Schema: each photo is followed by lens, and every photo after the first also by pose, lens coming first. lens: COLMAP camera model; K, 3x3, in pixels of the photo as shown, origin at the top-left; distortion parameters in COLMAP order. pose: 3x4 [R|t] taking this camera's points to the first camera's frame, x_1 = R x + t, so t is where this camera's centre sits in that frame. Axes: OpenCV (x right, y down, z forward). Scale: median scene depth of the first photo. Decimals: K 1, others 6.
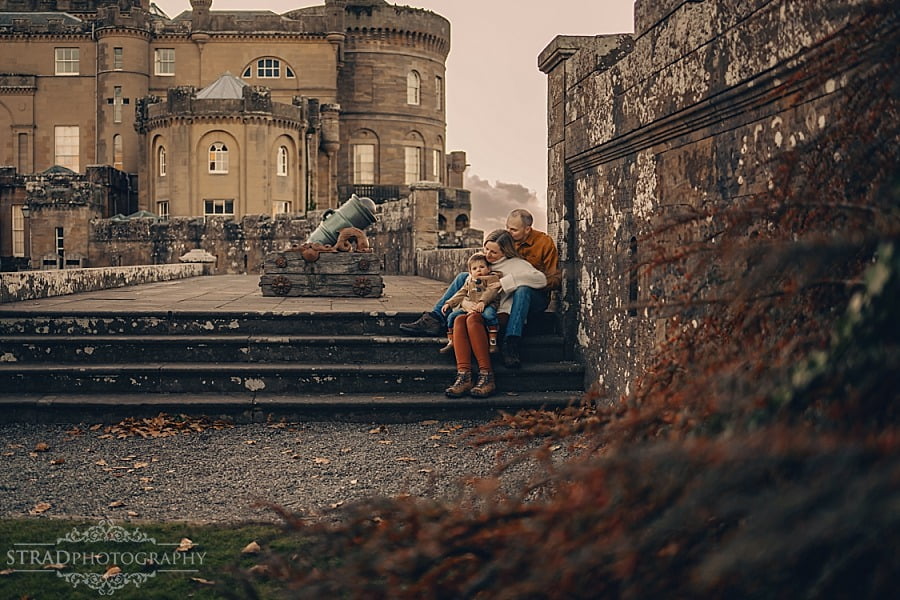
lens RADIAL K [[959.6, 0, 450.0], [0, 959.6, 300.0], [0, 0, 1]] dist [-0.131967, 0.013144]
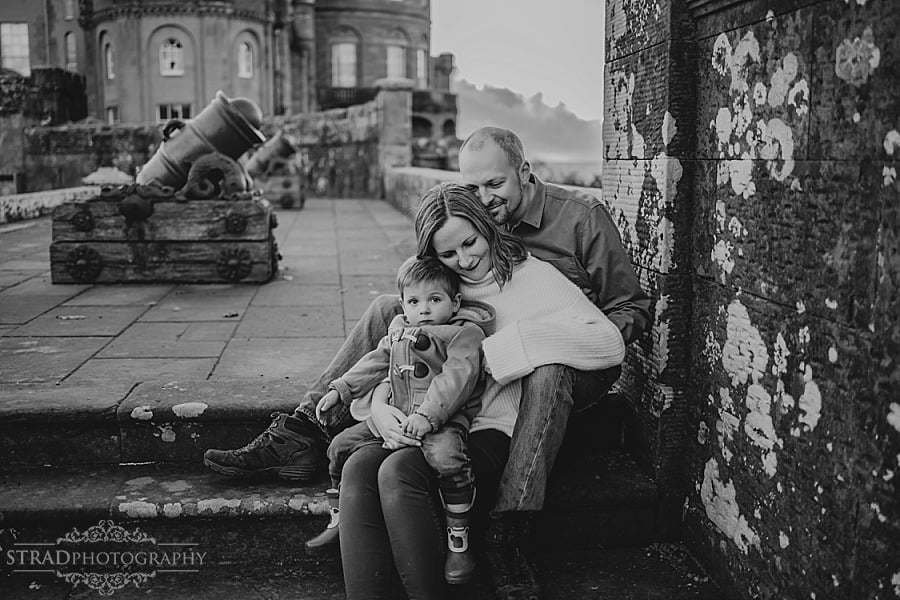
lens RADIAL K [[904.9, 0, 452.6], [0, 904.9, 310.3], [0, 0, 1]] dist [-0.099333, 0.030201]
pose [[0.999936, -0.003421, 0.010784, 0.008022], [0.002091, 0.992641, 0.121077, -0.014447], [-0.011119, -0.121047, 0.992585, 0.143196]]
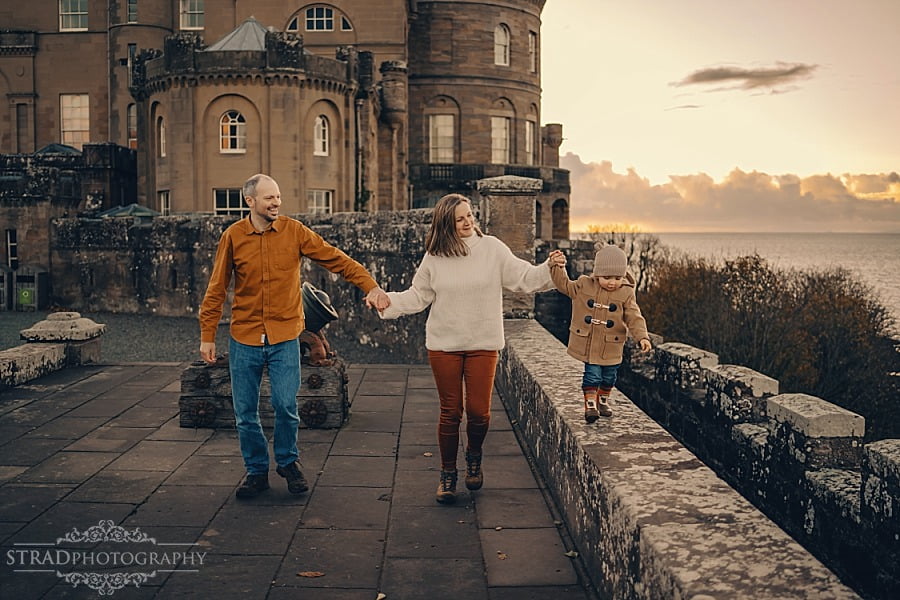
lens RADIAL K [[904.9, 0, 452.6], [0, 904.9, 310.3], [0, 0, 1]] dist [-0.099333, 0.030201]
pose [[0.995275, 0.009896, -0.096586, -0.005699], [-0.005218, 0.998807, 0.048562, -0.045810], [0.096952, -0.047829, 0.994139, 0.315942]]
